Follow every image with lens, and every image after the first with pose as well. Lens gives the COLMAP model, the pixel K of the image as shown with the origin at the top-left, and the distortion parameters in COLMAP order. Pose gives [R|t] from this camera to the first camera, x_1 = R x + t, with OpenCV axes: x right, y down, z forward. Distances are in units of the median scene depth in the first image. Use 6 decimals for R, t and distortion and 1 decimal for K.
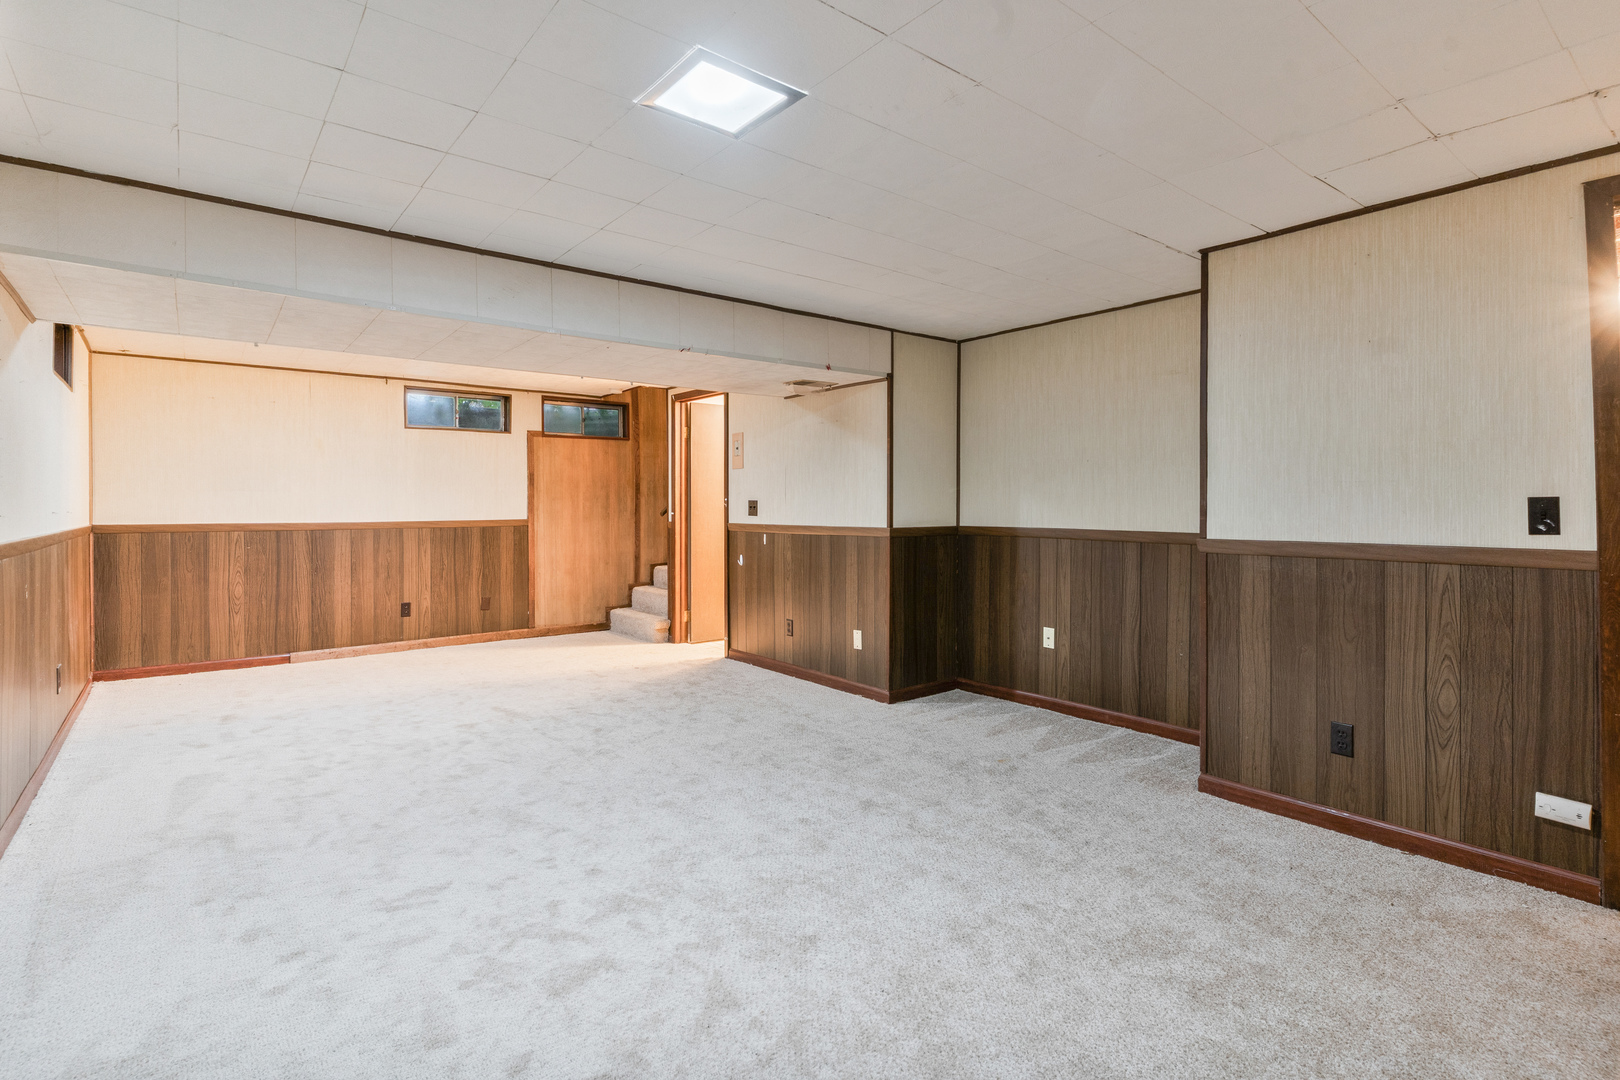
lens RADIAL K [[783.3, 0, 845.0], [0, 783.3, 509.5], [0, 0, 1]] dist [0.002268, 0.000436]
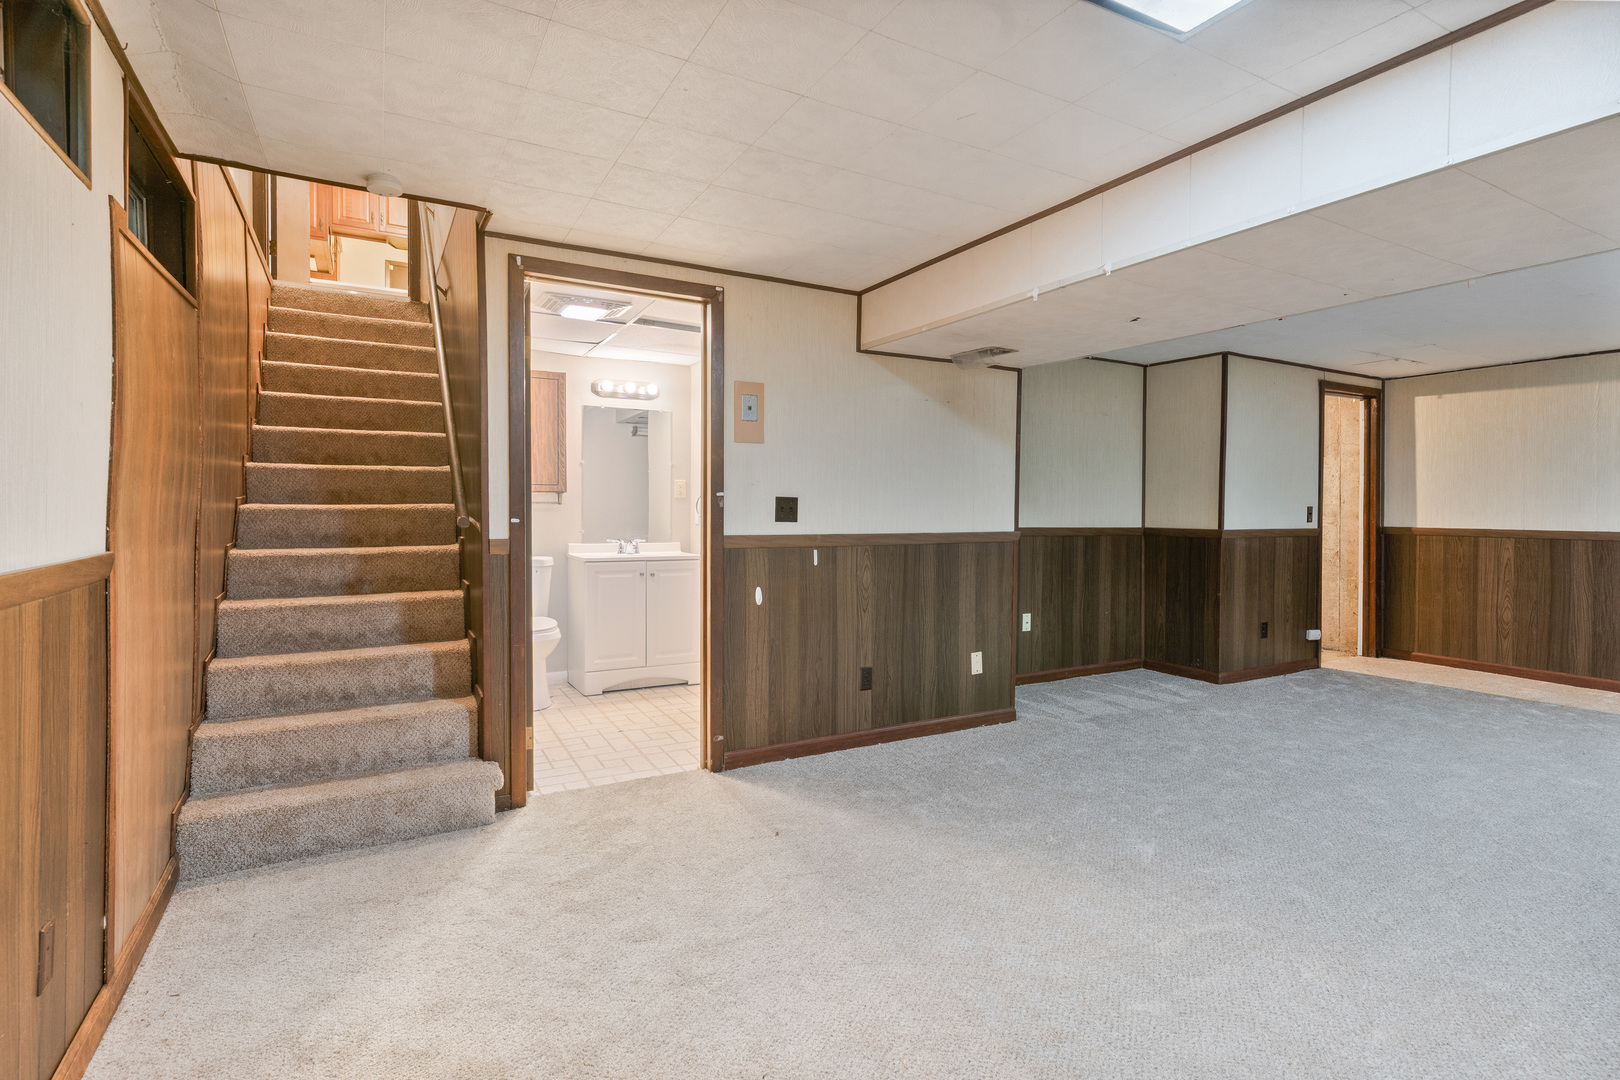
lens RADIAL K [[783.3, 0, 818.1], [0, 783.3, 522.5], [0, 0, 1]] dist [0.002268, 0.000436]
pose [[0.183917, -0.021830, 0.982699, -0.837709], [-0.004973, 0.999720, 0.023139, -0.006662], [-0.982929, -0.009142, 0.183757, 0.992013]]
